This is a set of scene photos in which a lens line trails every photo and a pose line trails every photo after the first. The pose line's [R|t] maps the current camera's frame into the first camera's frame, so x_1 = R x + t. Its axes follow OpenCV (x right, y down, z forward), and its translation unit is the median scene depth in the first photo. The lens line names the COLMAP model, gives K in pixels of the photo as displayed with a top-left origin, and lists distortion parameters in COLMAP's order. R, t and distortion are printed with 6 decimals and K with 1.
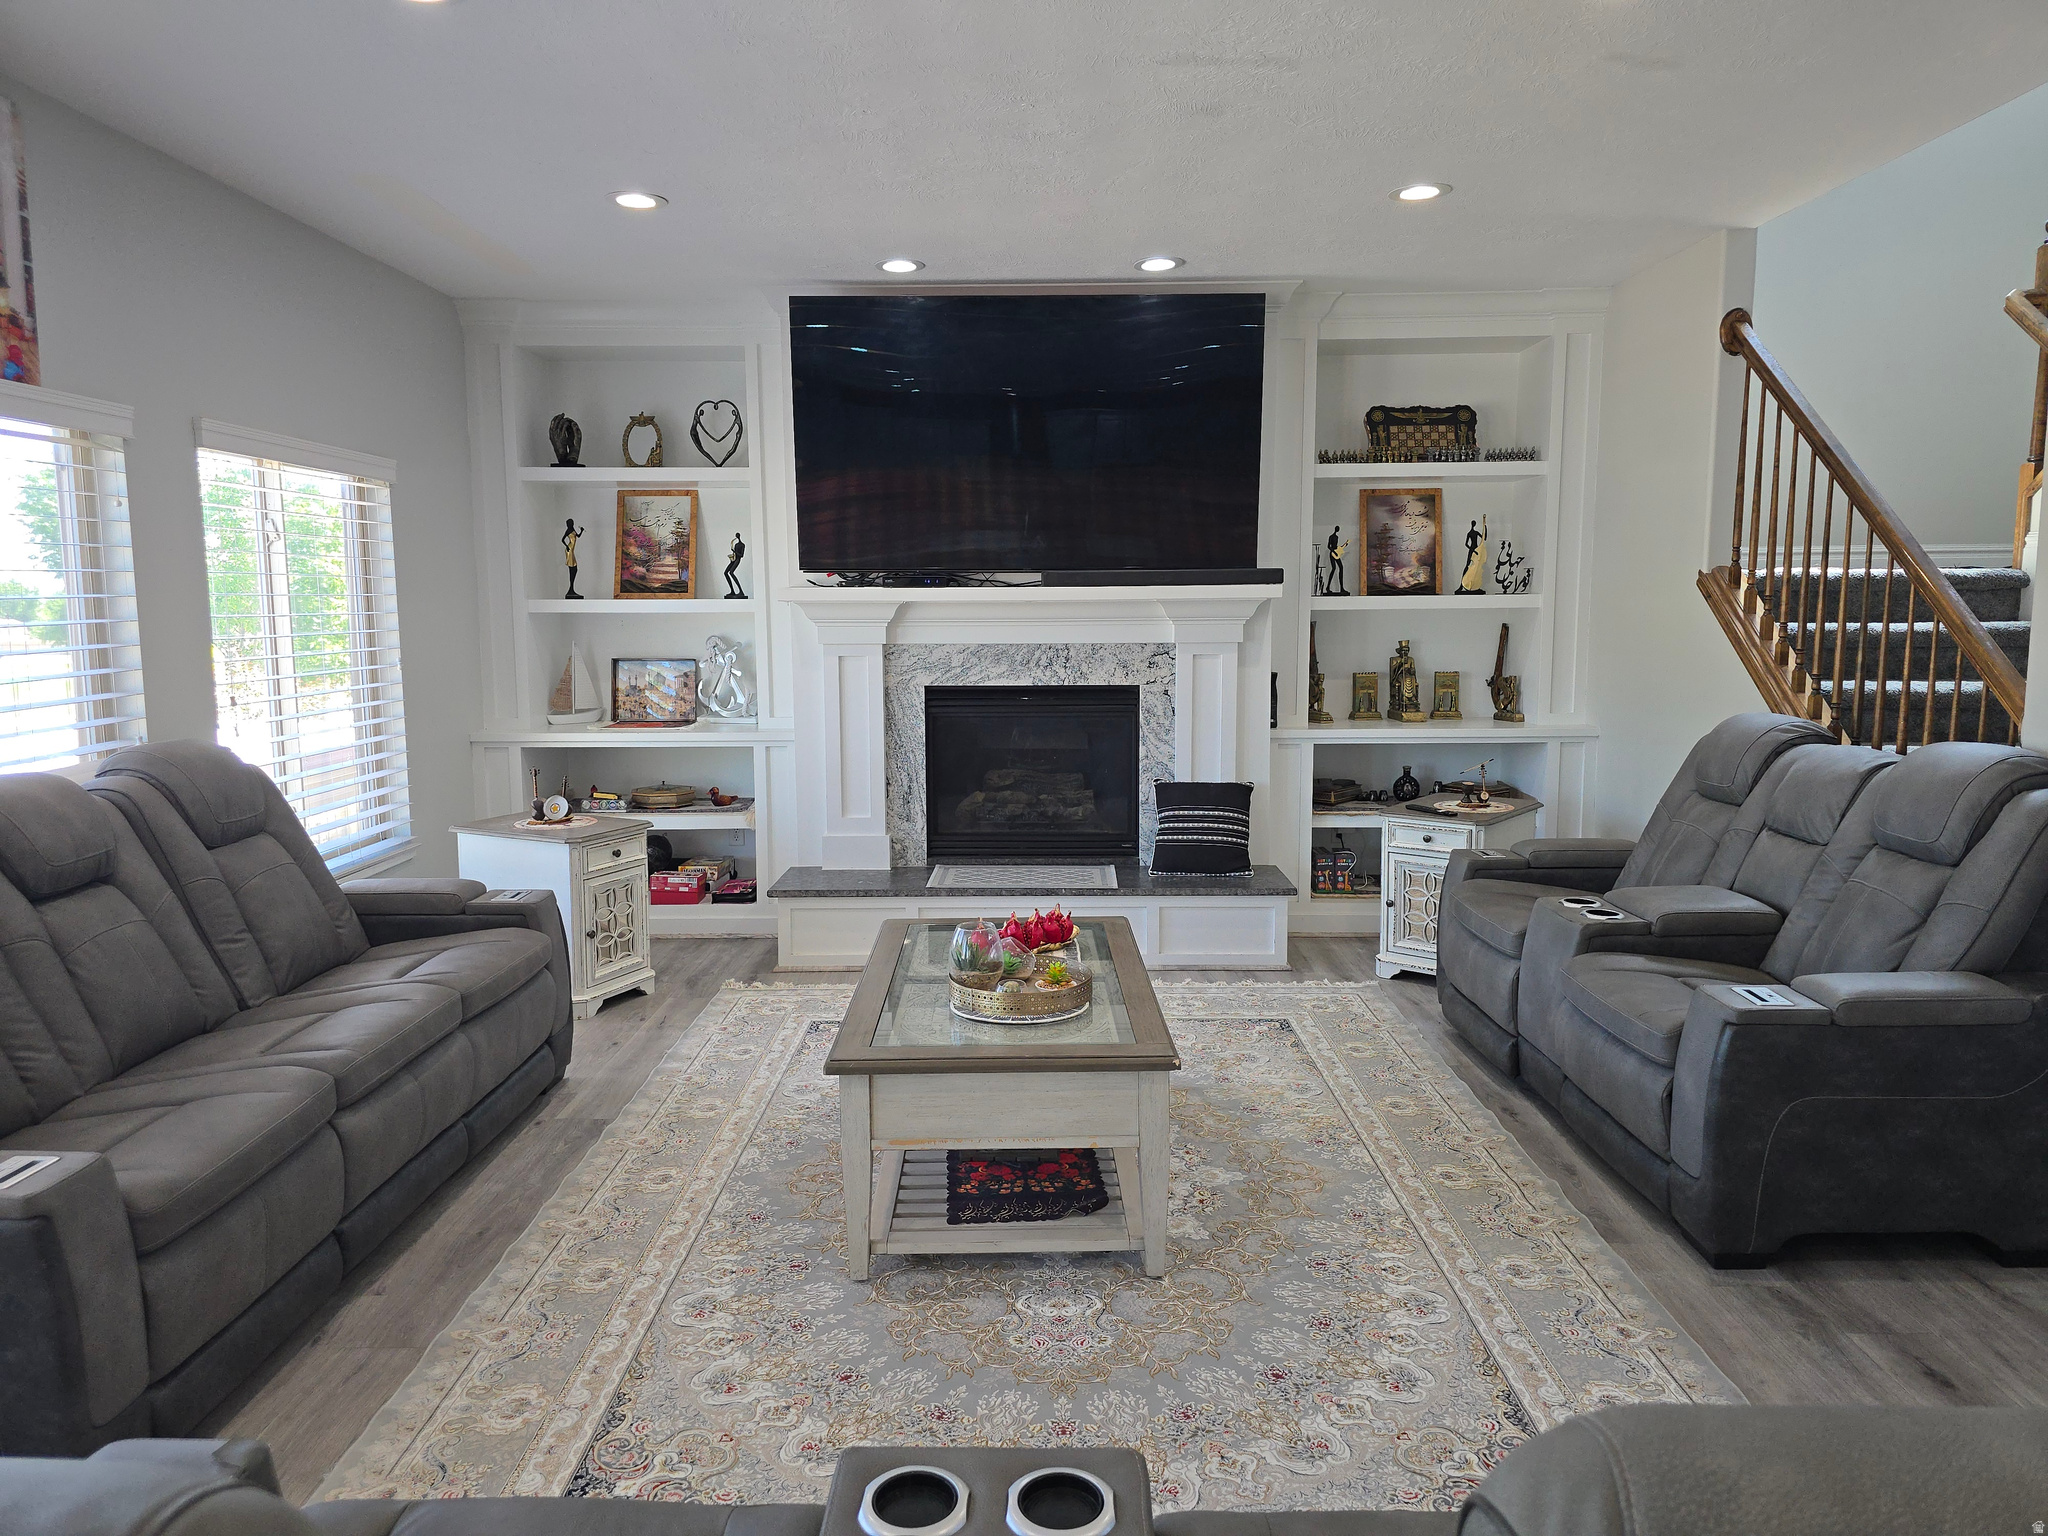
lens RADIAL K [[1389.4, 0, 1024.0], [0, 1389.4, 768.0], [0, 0, 1]] dist [0.061829, -0.063809]
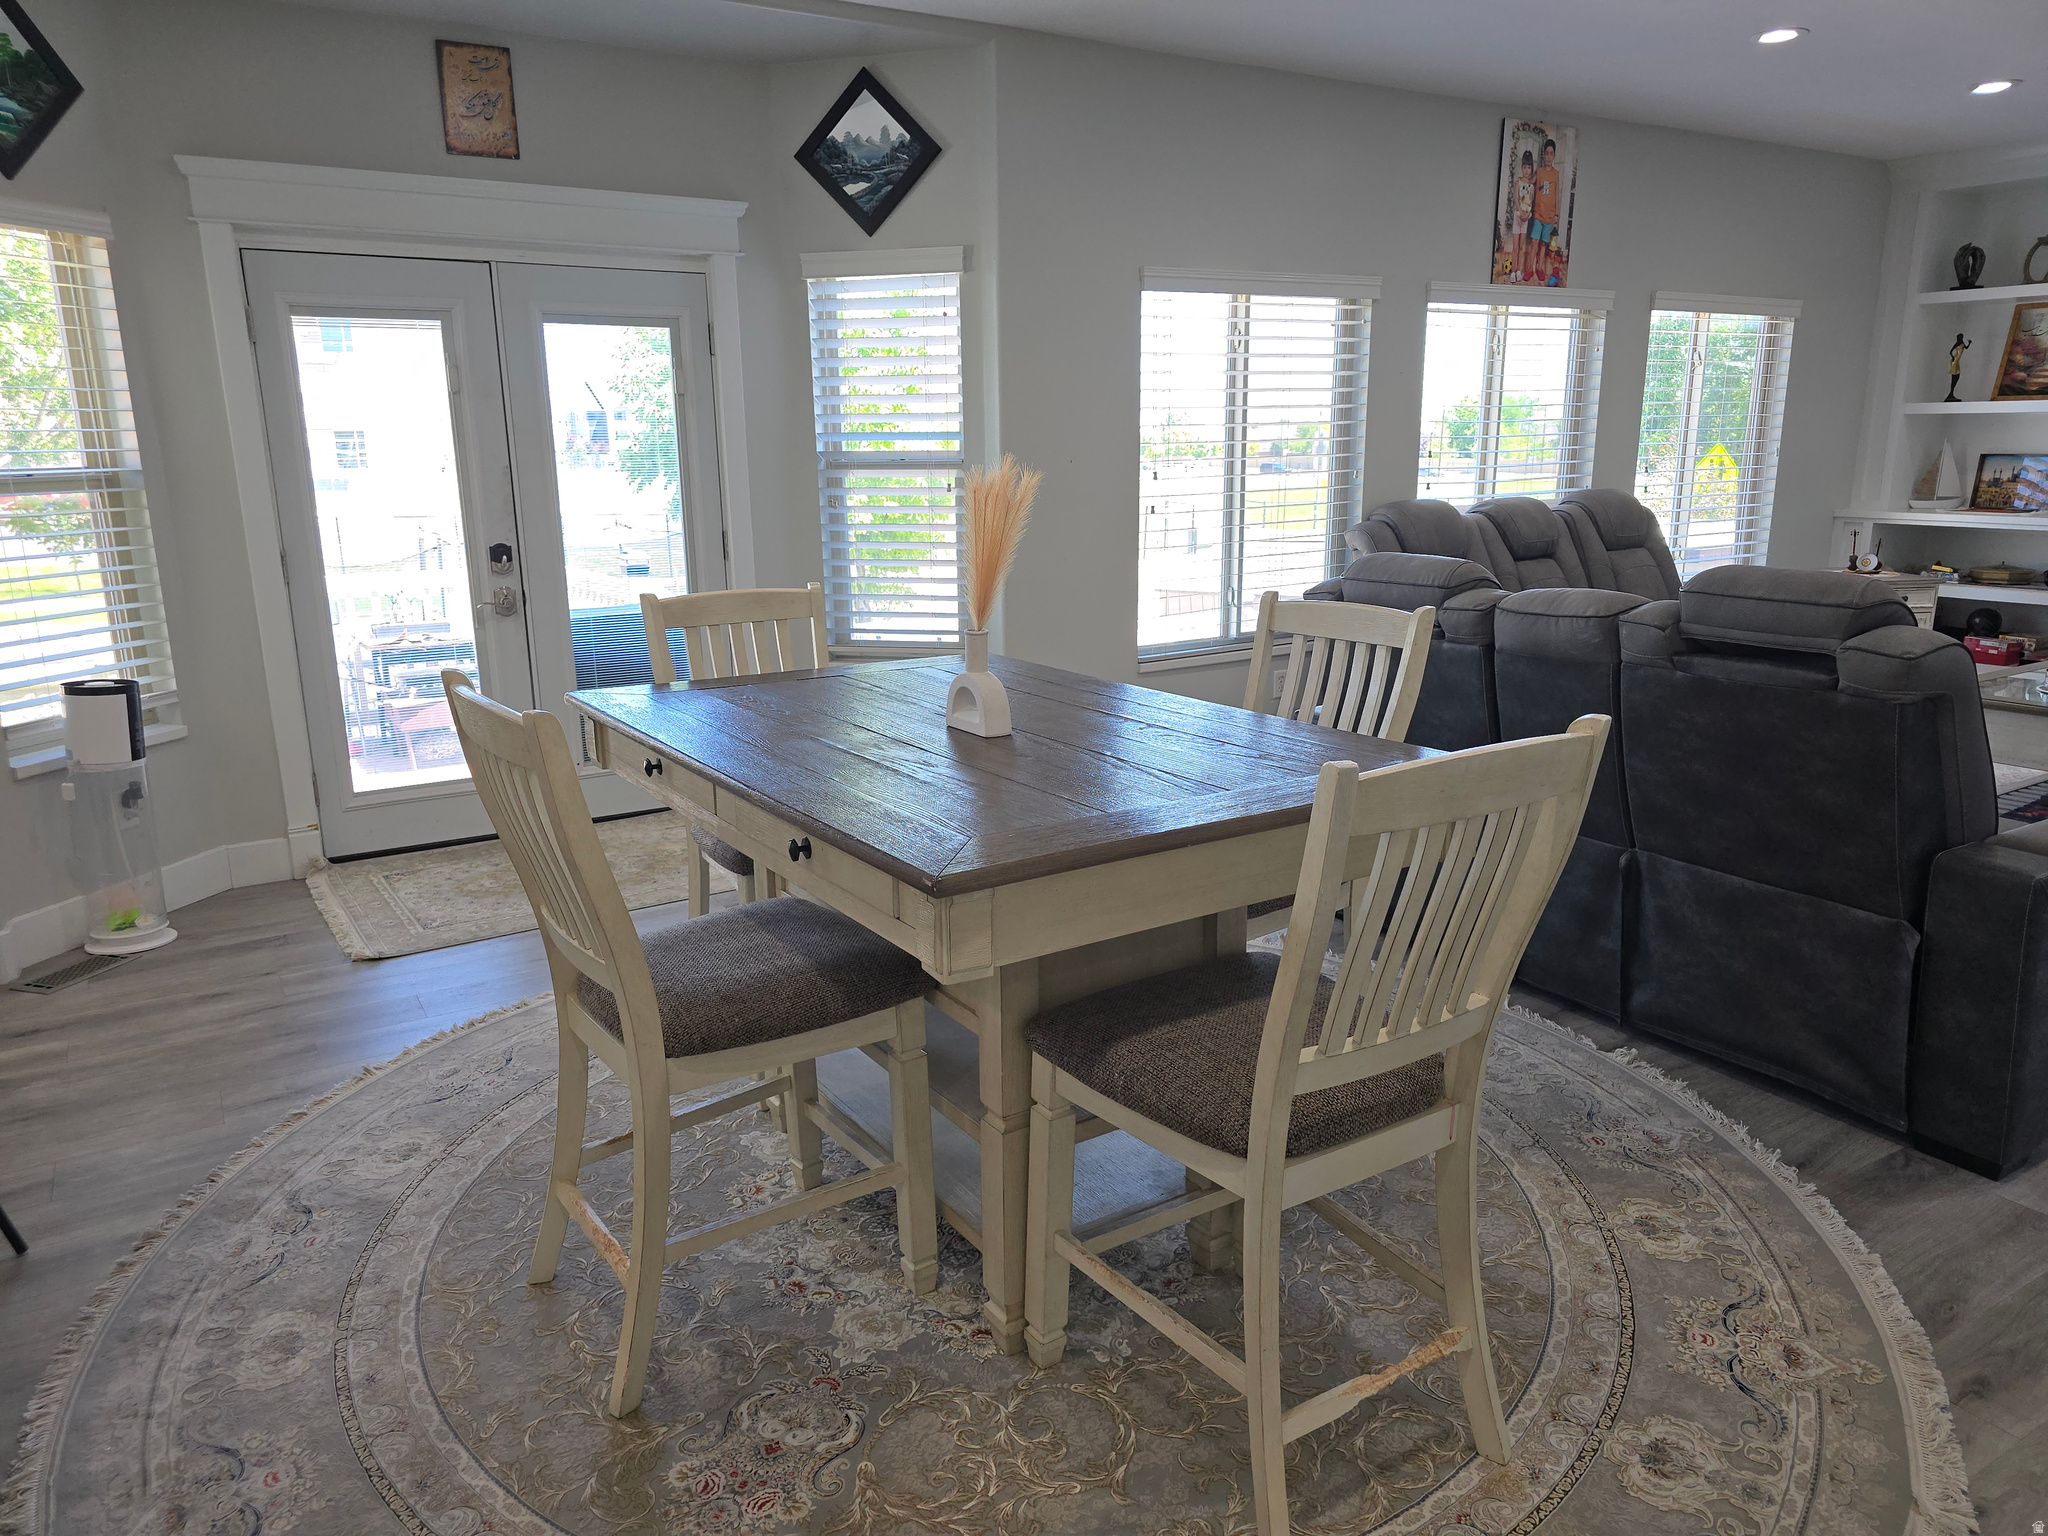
lens RADIAL K [[1323.7, 0, 969.7], [0, 1323.7, 794.3], [0, 0, 1]] dist [0.051621, -0.055983]
pose [[0.513698, 0.203862, -0.833399, 0.291547], [-0.083169, 0.978618, 0.188121, 0.067246], [0.853930, -0.027325, 0.519669, -0.350210]]
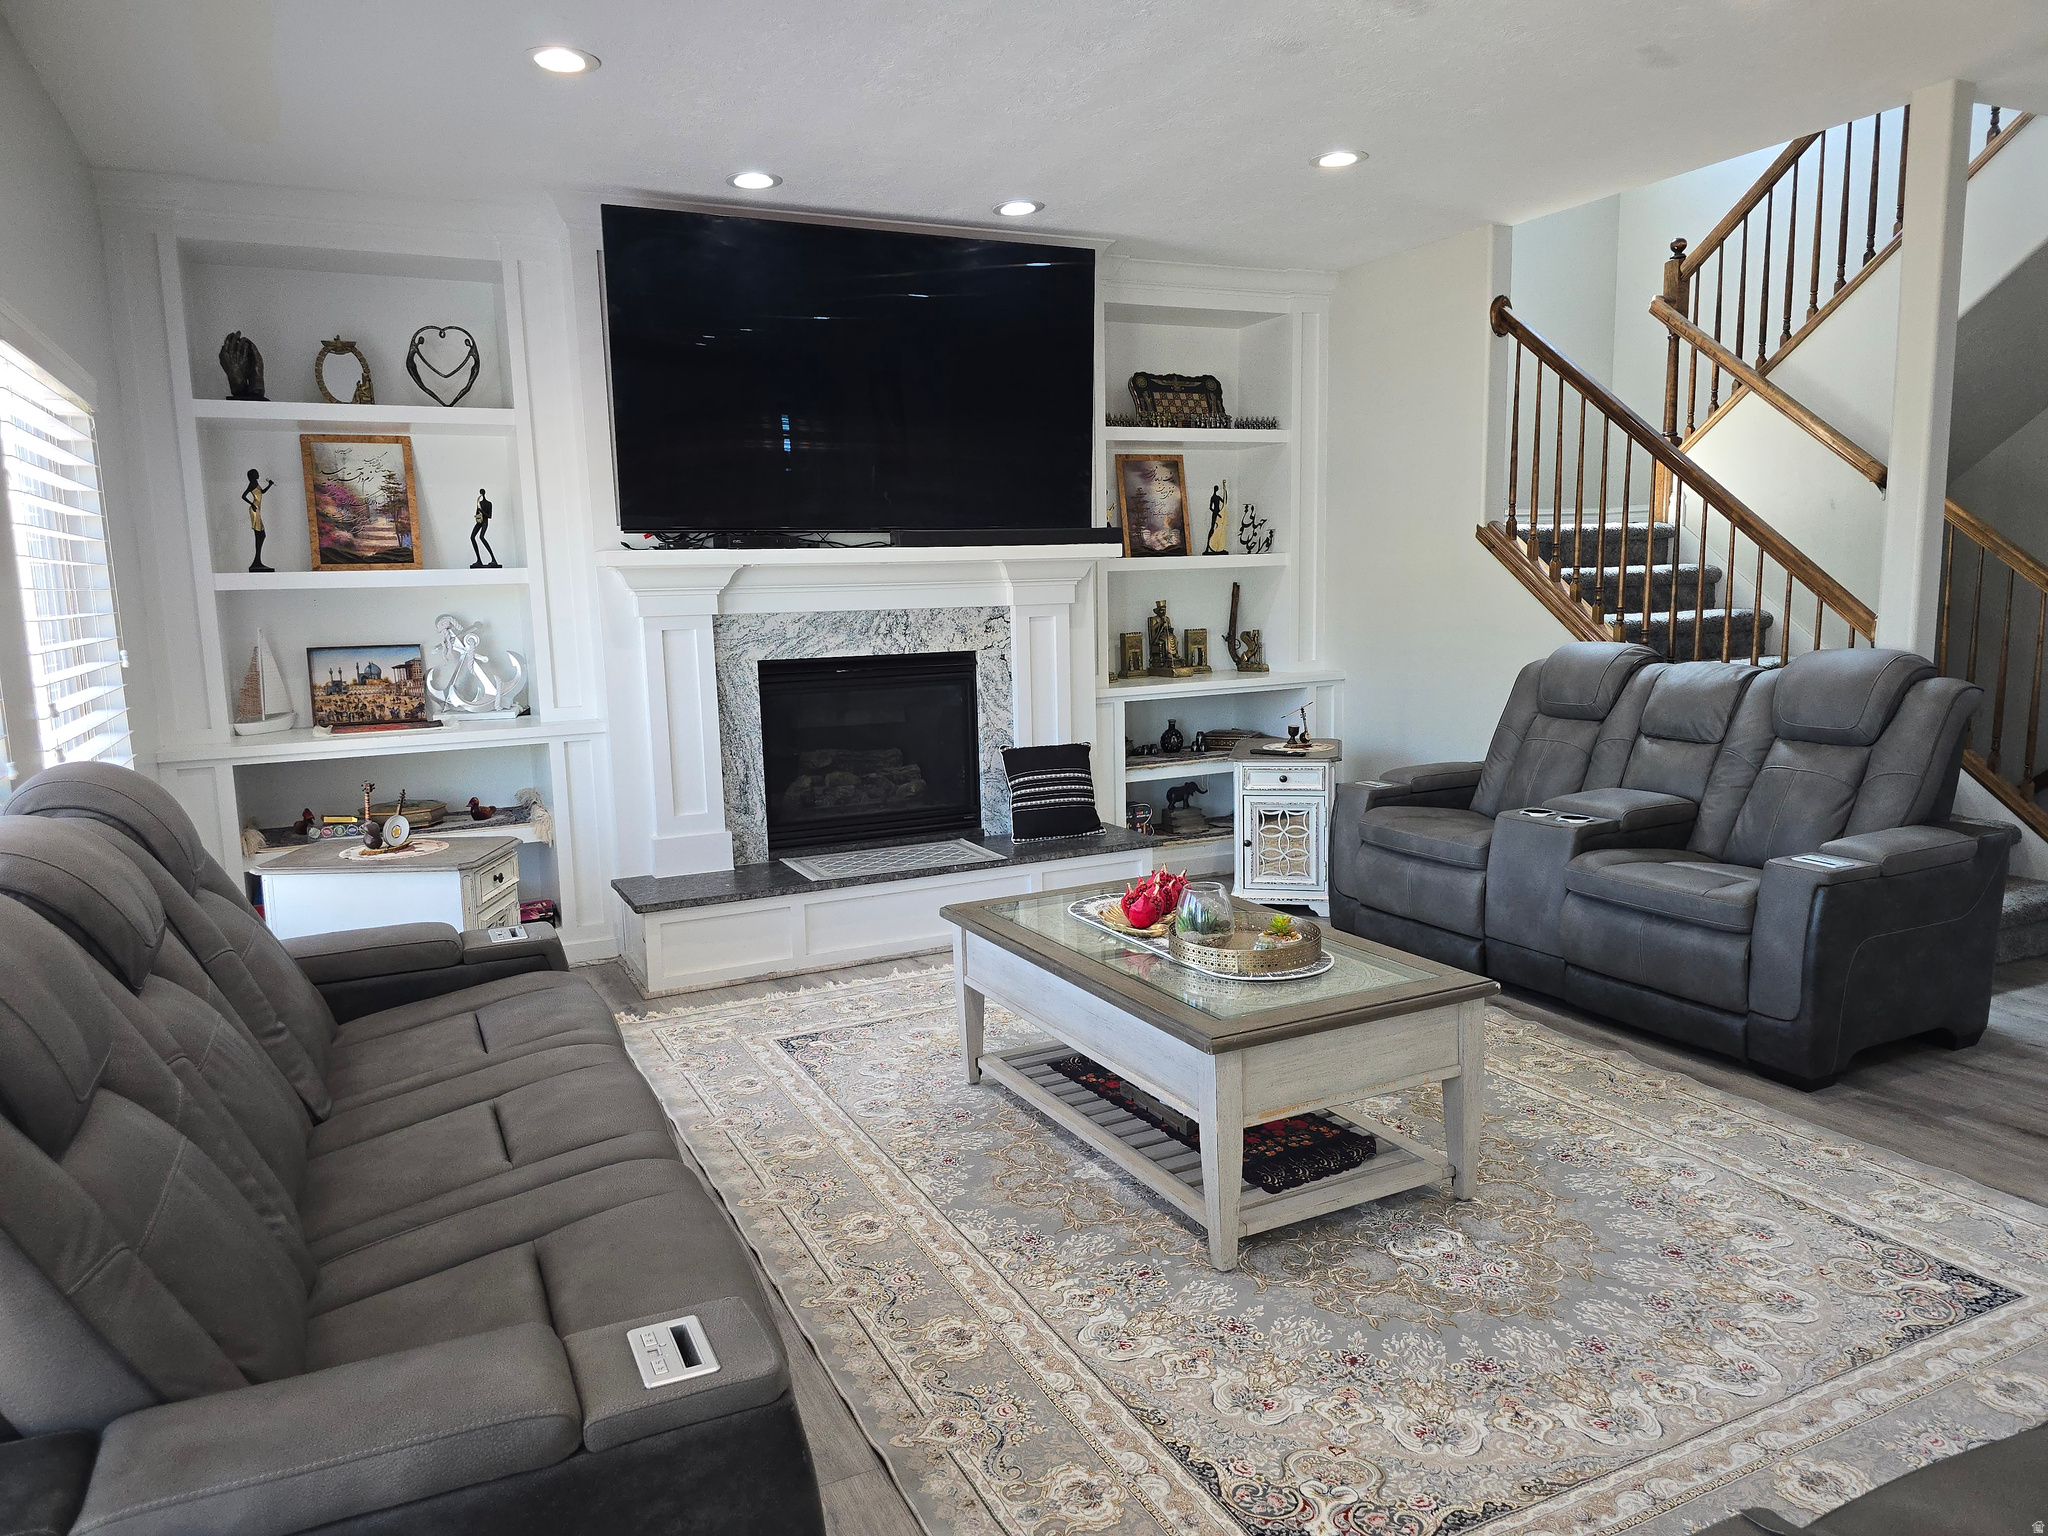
lens RADIAL K [[1384.1, 0, 1023.7], [0, 1384.1, 791.2], [0, 0, 1]] dist [0.057000, -0.061975]
pose [[0.894300, -0.086496, 0.439029, -0.318838], [0.075862, 0.996244, 0.041746, 0.000368], [-0.440991, -0.004028, 0.897502, 0.119924]]
